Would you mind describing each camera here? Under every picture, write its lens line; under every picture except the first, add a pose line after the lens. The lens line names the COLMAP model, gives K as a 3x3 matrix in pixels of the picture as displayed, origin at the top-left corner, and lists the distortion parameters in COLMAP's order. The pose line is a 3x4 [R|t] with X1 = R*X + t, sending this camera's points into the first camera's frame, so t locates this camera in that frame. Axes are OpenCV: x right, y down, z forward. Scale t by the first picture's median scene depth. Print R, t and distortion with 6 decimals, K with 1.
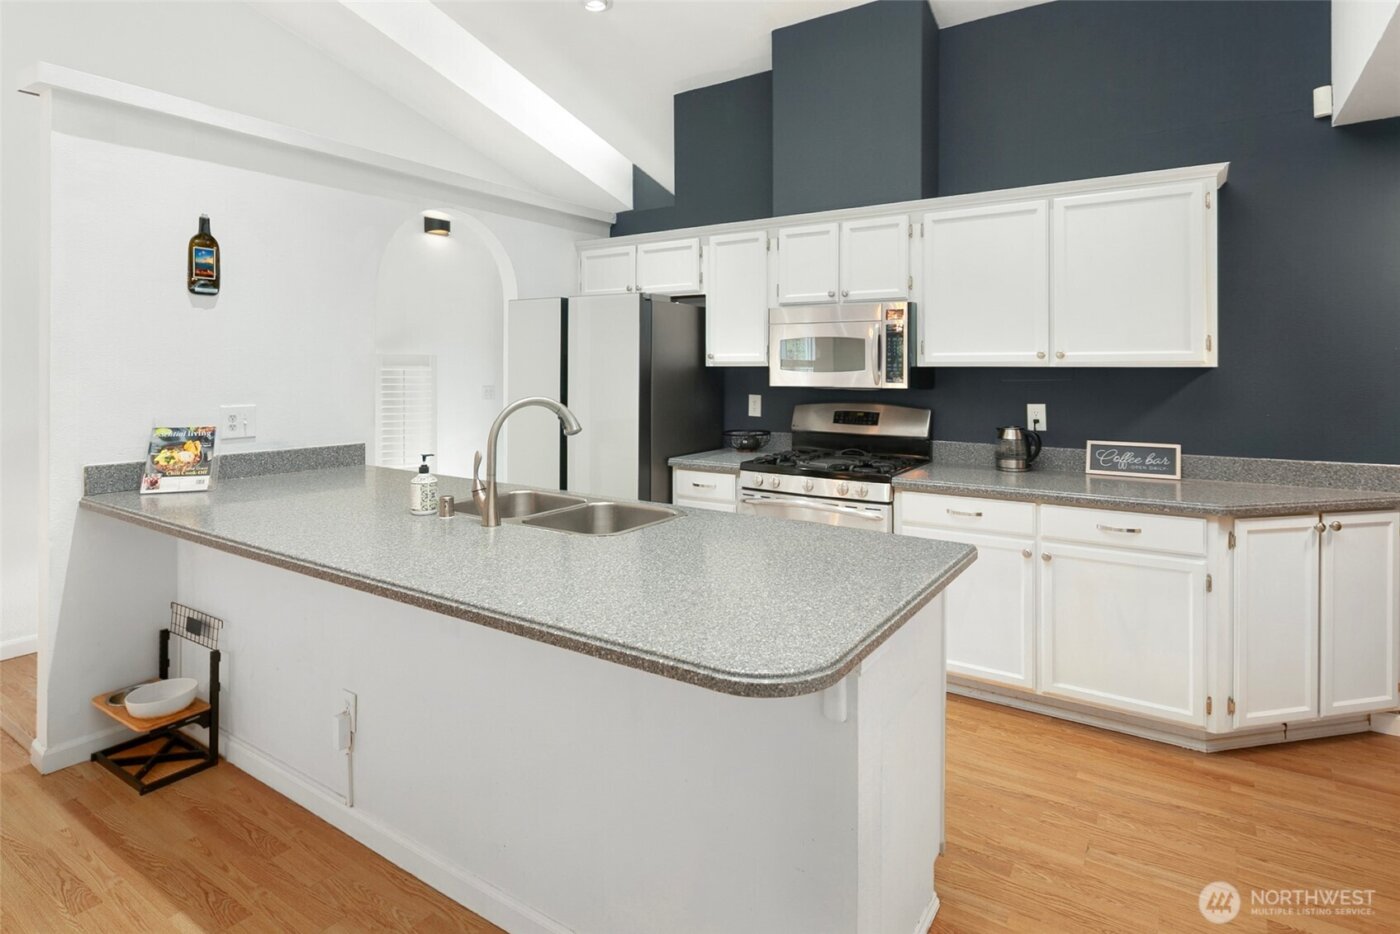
lens RADIAL K [[743.0, 0, 703.3], [0, 743.0, 364.0], [0, 0, 1]] dist [0.003817, -0.000082]
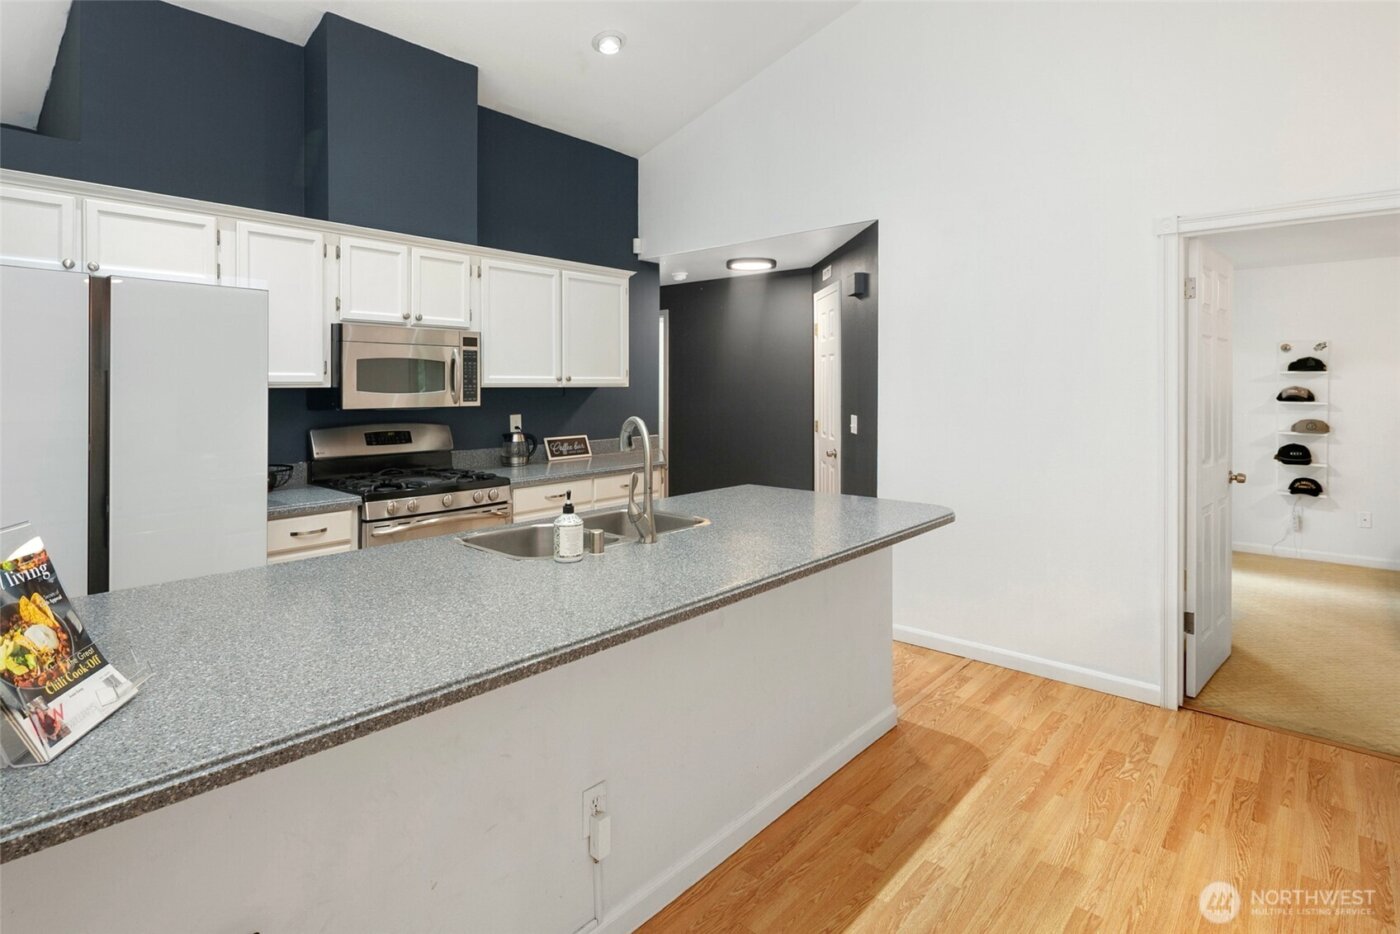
lens RADIAL K [[716.9, 0, 698.6], [0, 716.9, 387.8], [0, 0, 1]] dist [0.001098, 0.000107]
pose [[0.135356, -0.004461, 0.990787, -0.799343], [0.000360, 0.999990, 0.004453, -0.000480], [-0.990797, -0.000246, 0.135357, 0.504300]]
